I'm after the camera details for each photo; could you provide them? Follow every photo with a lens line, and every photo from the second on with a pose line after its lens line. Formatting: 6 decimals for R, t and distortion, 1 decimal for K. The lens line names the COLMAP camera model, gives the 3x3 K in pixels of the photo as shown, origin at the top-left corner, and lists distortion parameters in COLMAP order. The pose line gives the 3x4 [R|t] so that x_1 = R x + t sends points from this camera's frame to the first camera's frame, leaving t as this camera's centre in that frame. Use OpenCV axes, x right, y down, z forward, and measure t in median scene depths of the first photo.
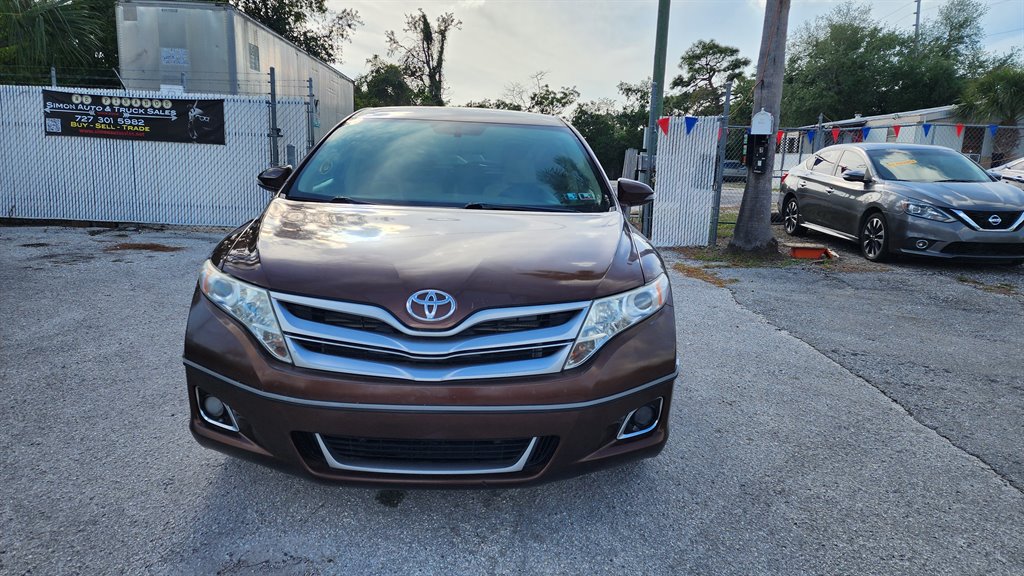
lens RADIAL K [[679.1, 0, 508.6], [0, 679.1, 293.0], [0, 0, 1]] dist [0.092922, -0.080332]
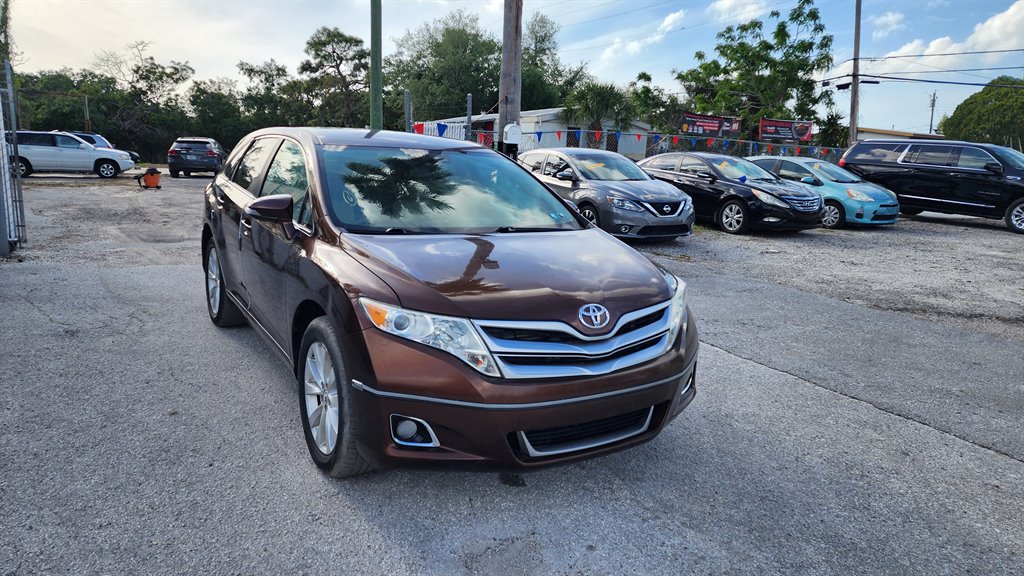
lens RADIAL K [[679.1, 0, 508.6], [0, 679.1, 293.0], [0, 0, 1]] dist [0.092922, -0.080332]
pose [[0.860759, -0.099523, 0.499188, -0.138070], [0.088605, 0.995023, 0.045596, -0.015090], [-0.501241, 0.004983, 0.865293, -0.004811]]
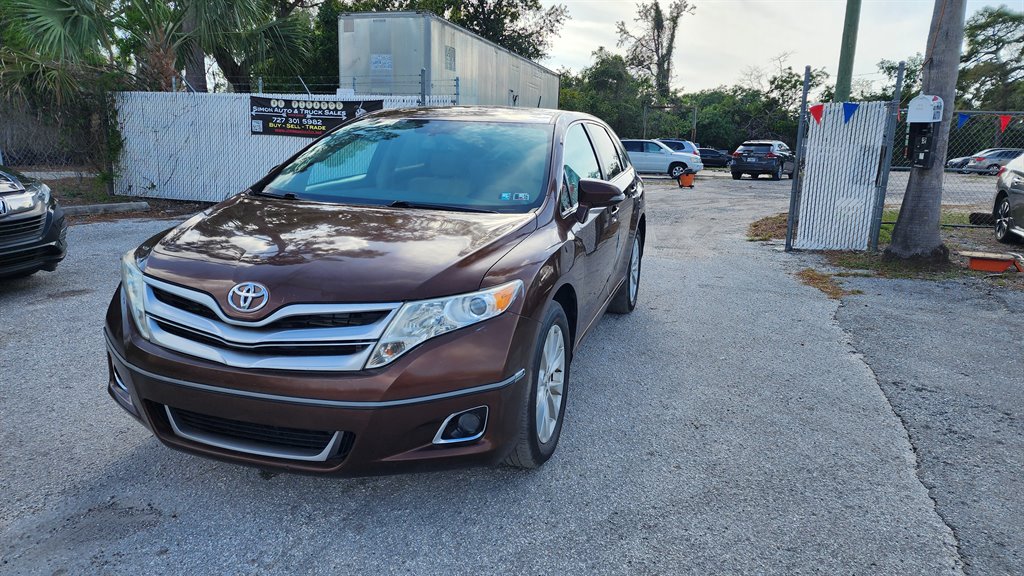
lens RADIAL K [[679.9, 0, 512.0], [0, 679.9, 288.0], [0, 0, 1]] dist [0.076520, -0.060603]
pose [[0.945428, 0.061465, -0.319982, 0.097124], [-0.059310, 0.998104, 0.016485, -0.005908], [0.320388, 0.003393, 0.947280, 0.016365]]
